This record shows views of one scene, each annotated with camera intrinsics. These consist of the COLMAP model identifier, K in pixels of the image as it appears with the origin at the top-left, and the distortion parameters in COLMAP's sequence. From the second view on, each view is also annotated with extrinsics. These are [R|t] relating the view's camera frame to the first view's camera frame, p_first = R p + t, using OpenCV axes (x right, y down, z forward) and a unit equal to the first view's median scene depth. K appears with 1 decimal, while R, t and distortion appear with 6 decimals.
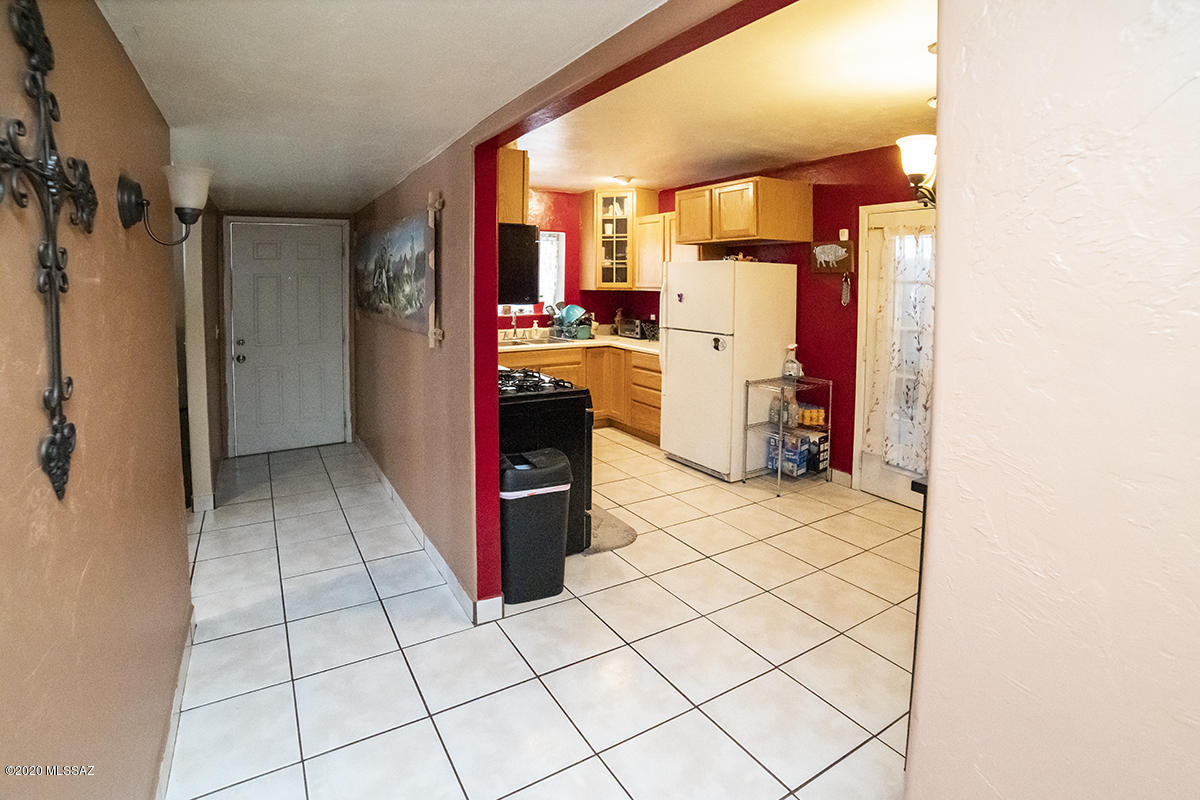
lens RADIAL K [[580.5, 0, 601.3], [0, 580.5, 367.8], [0, 0, 1]] dist [-0.002707, -0.000194]
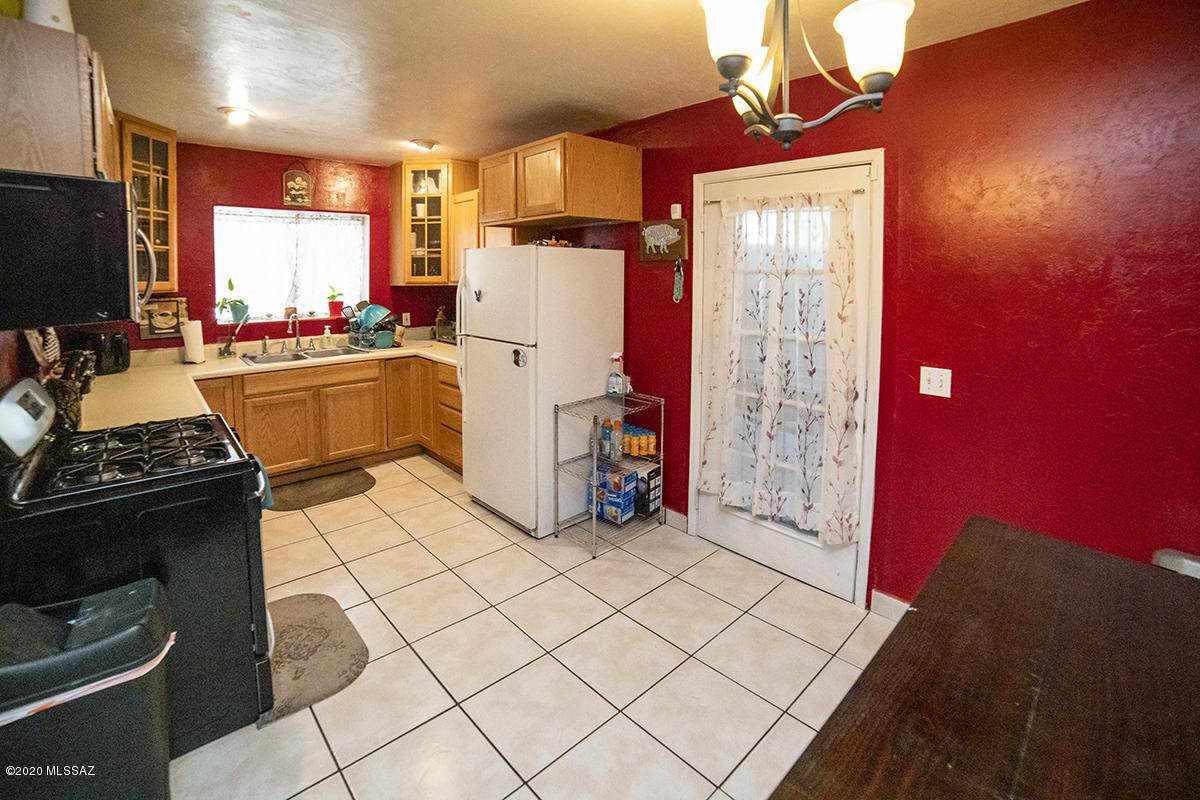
lens RADIAL K [[530.2, 0, 600.0], [0, 530.2, 400.0], [0, 0, 1]] dist [-0.000628, -0.000067]
pose [[0.984139, -0.056065, 0.168308, 0.182302], [0.040632, 0.994763, 0.093780, -0.045889], [-0.172685, -0.085454, 0.981263, 0.289378]]
